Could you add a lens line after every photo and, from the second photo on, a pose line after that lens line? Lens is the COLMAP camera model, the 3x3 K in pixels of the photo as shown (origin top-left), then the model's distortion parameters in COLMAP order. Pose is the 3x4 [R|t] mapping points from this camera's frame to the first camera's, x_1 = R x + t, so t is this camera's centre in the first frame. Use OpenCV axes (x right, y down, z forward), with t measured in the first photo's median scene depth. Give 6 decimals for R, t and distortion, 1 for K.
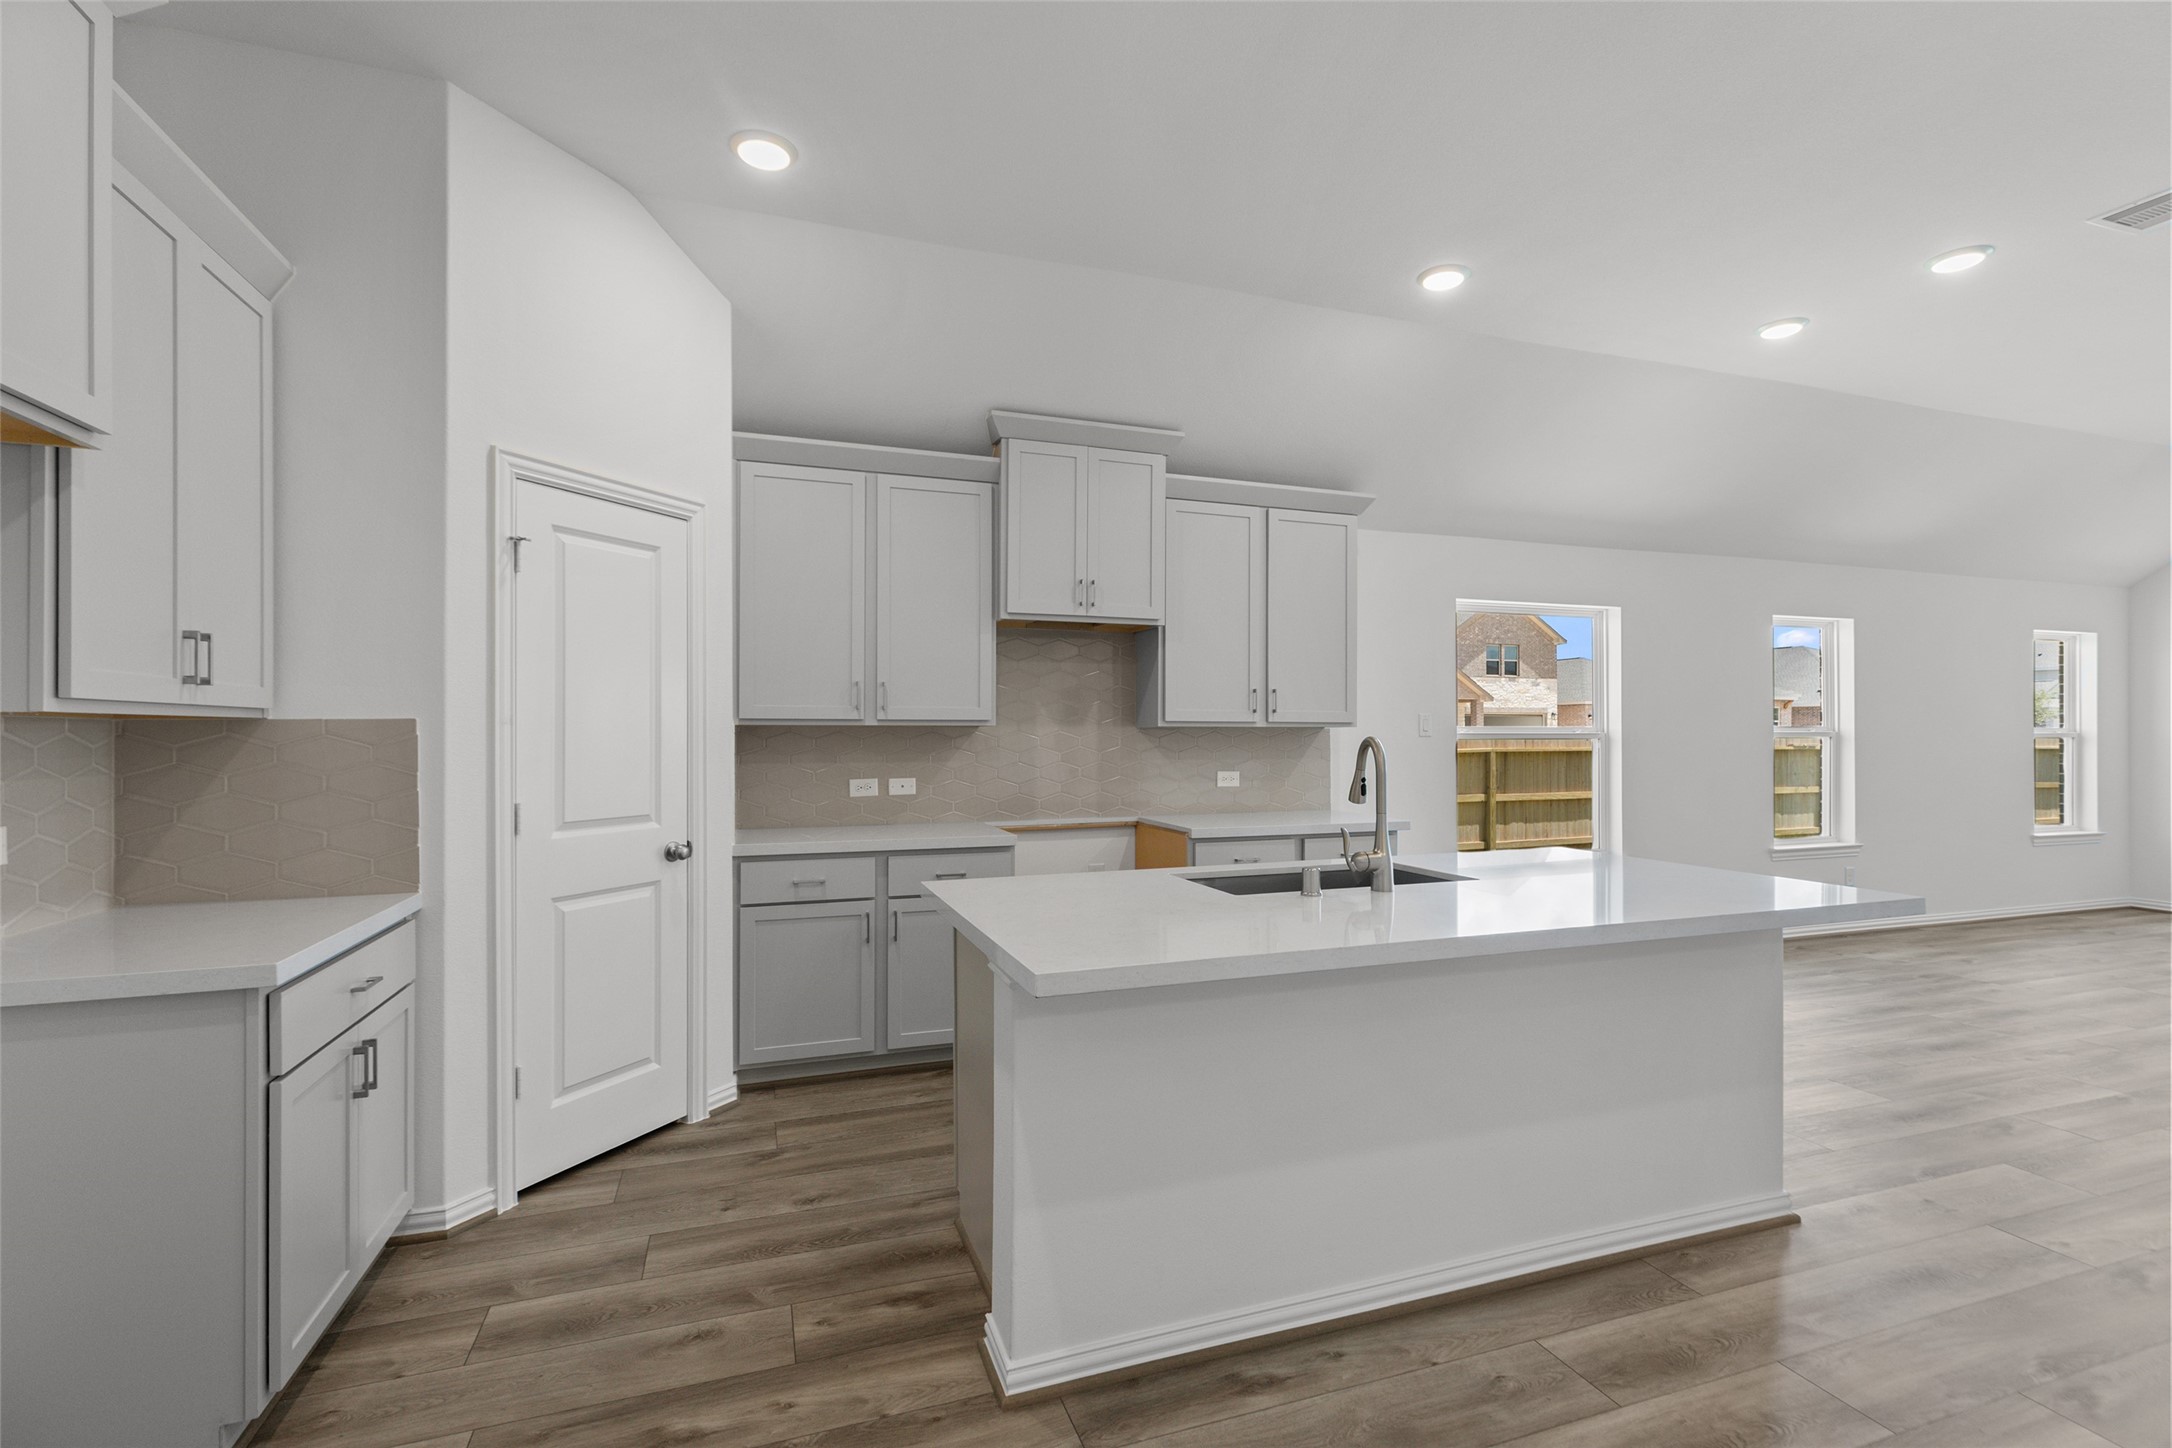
lens RADIAL K [[984.3, 0, 1089.2], [0, 984.3, 732.0], [0, 0, 1]] dist [0.009213, -0.001587]
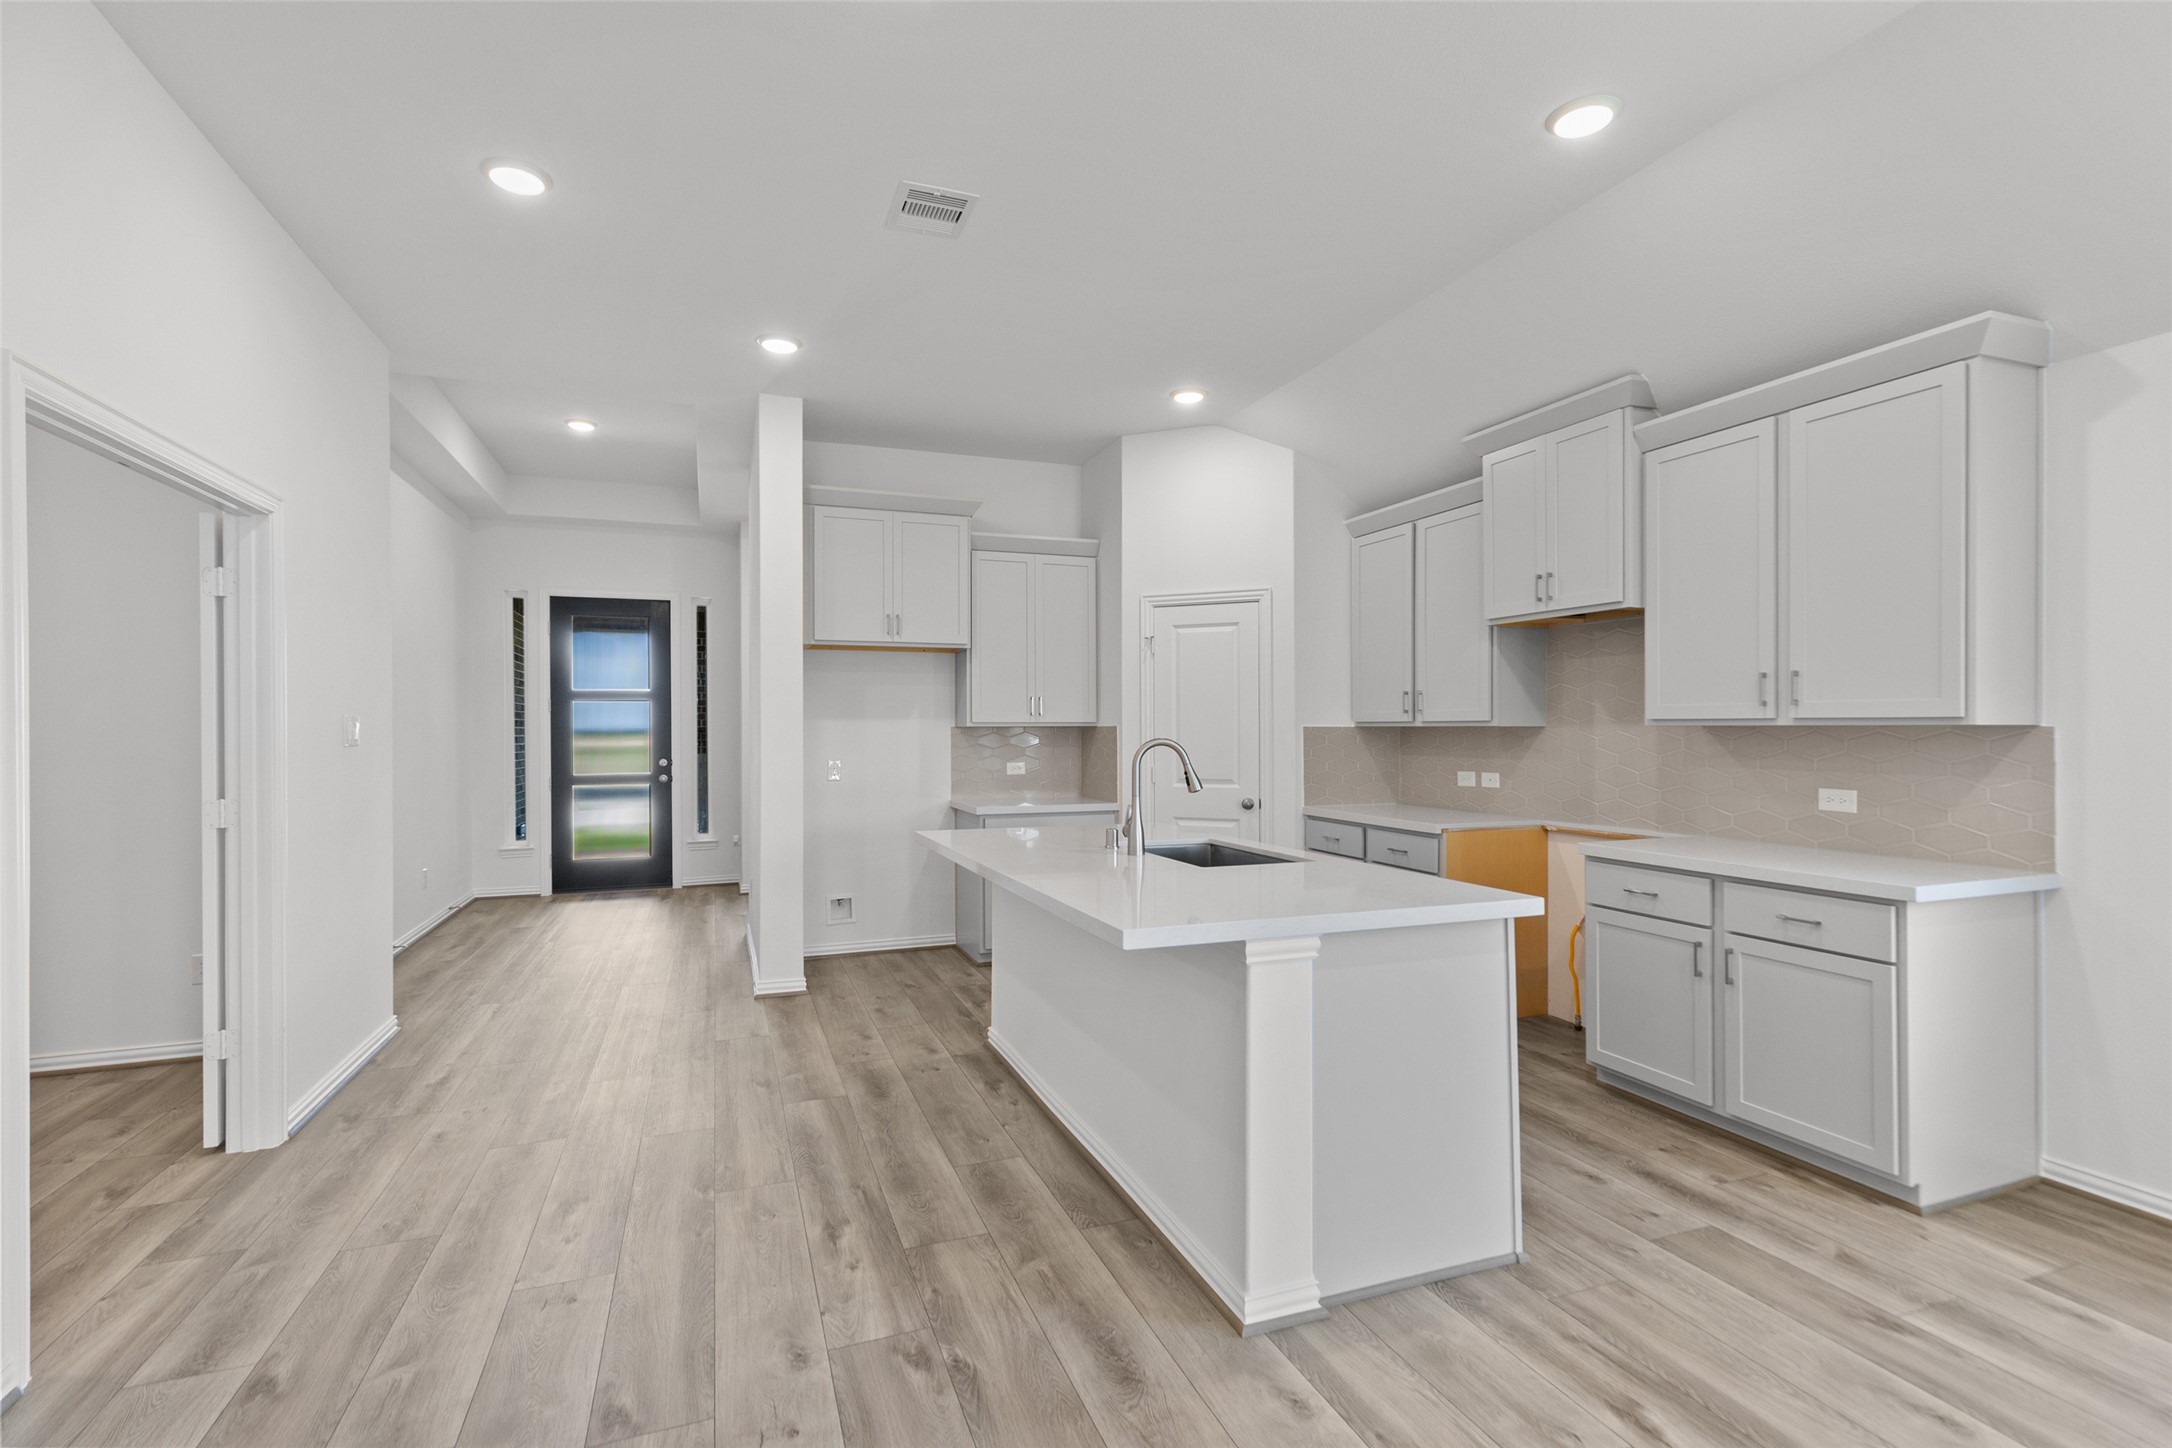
lens RADIAL K [[984.3, 0, 1087.4], [0, 984.3, 738.1], [0, 0, 1]] dist [0.009213, -0.001587]
pose [[0.024420, 0.009232, -0.999659, 1.121854], [0.003642, 0.999950, 0.009323, -0.005426], [0.999695, -0.003869, 0.024385, 0.629787]]
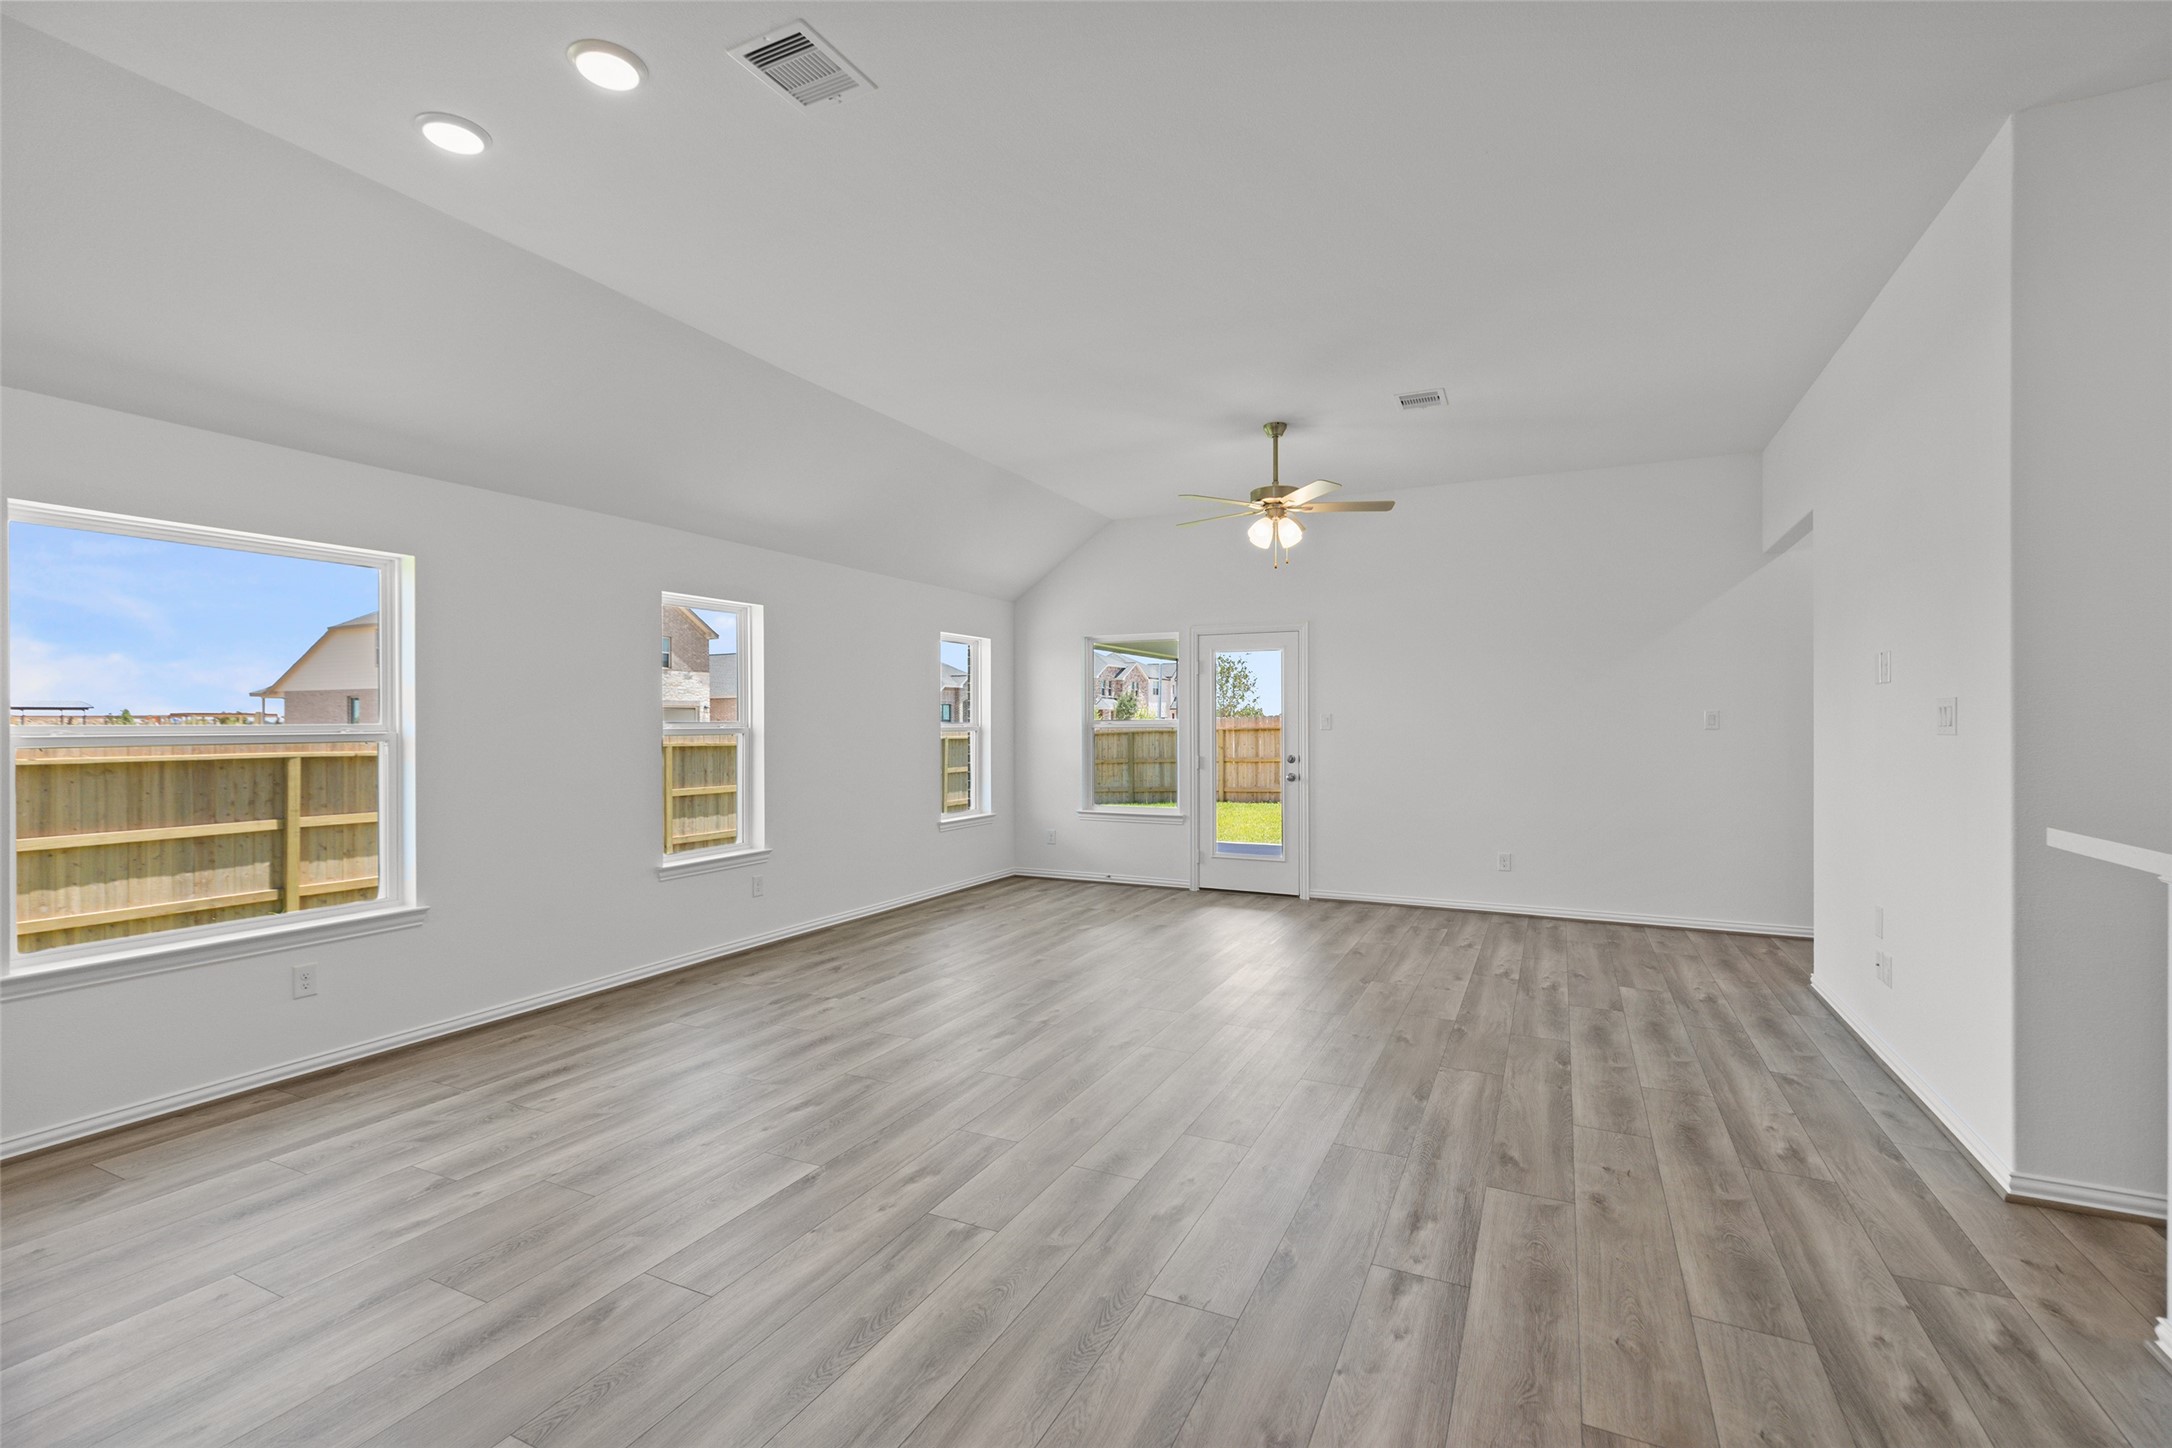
lens RADIAL K [[972.1, 0, 1077.8], [0, 972.1, 724.8], [0, 0, 1]] dist [-0.000294, 0.001000]
pose [[0.716035, -0.004354, 0.698051, 0.633905], [0.004204, 0.999989, 0.001925, -0.006899], [-0.698052, 0.001556, 0.716045, 0.267140]]
